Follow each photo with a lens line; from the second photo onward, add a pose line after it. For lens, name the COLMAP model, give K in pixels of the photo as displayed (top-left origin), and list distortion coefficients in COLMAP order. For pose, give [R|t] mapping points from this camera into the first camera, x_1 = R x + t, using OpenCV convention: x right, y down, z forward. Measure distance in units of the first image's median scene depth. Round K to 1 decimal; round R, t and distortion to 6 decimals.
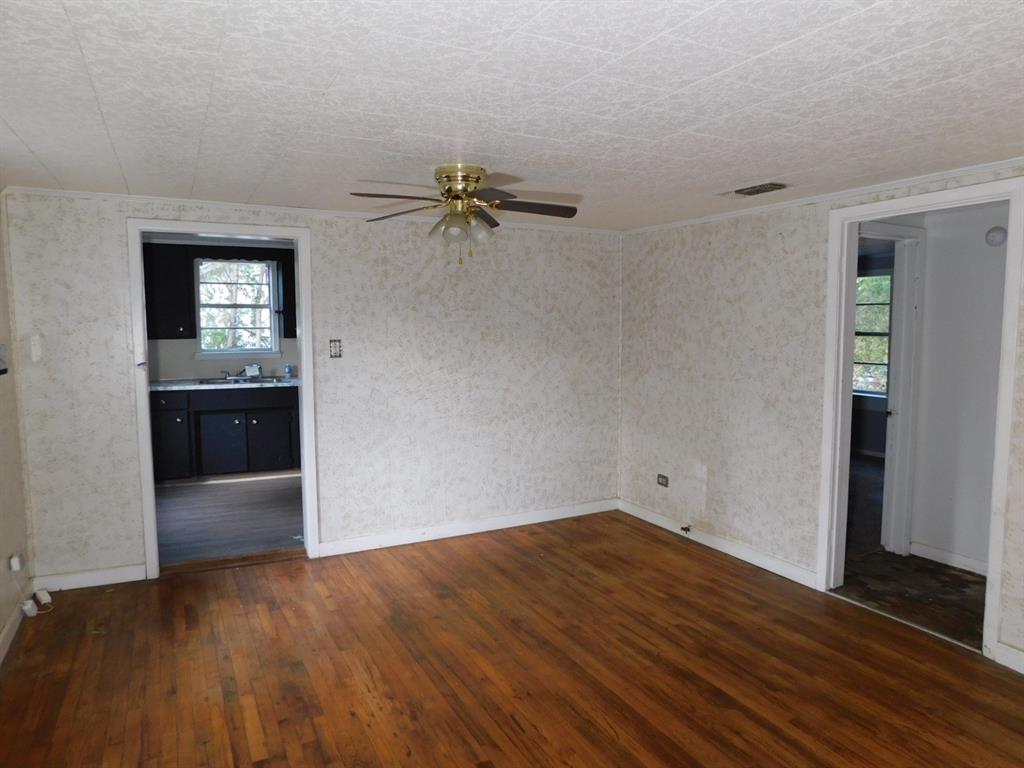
lens RADIAL K [[672.3, 0, 512.0], [0, 672.3, 384.0], [0, 0, 1]] dist [-0.071441, 0.048803]
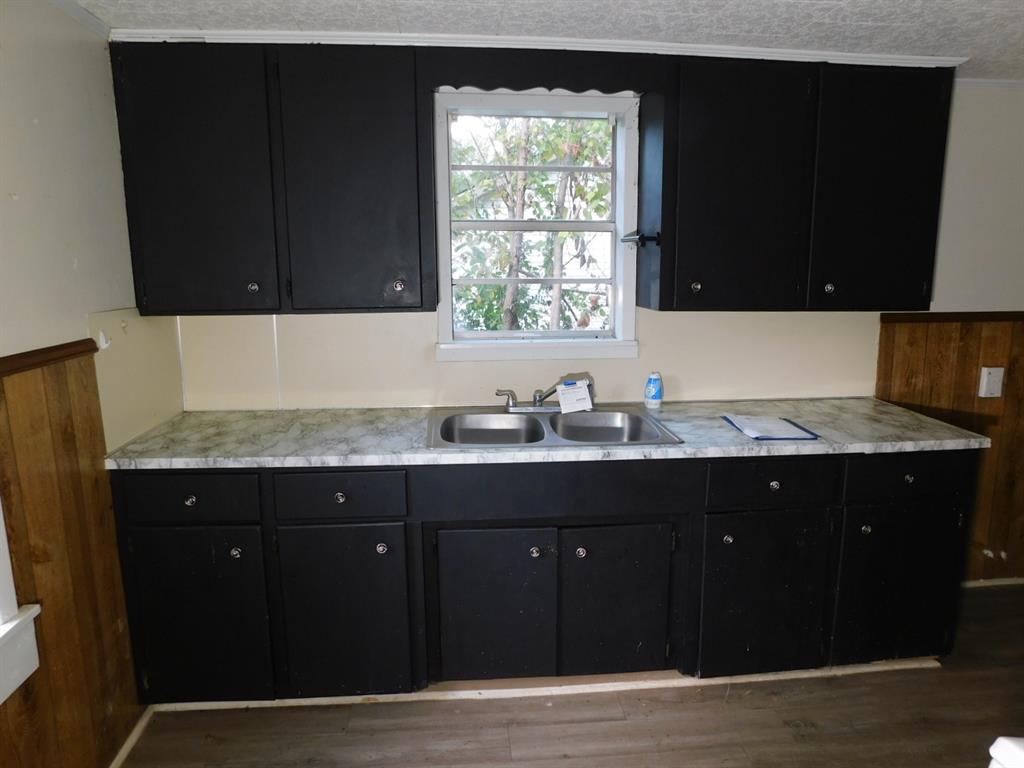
lens RADIAL K [[672.3, 0, 512.0], [0, 672.3, 384.0], [0, 0, 1]] dist [-0.071441, 0.048803]
pose [[0.927881, 0.060872, -0.367875, -0.283180], [-0.028059, 0.995186, 0.093898, -0.061876], [0.371820, -0.076804, 0.925122, 0.636437]]
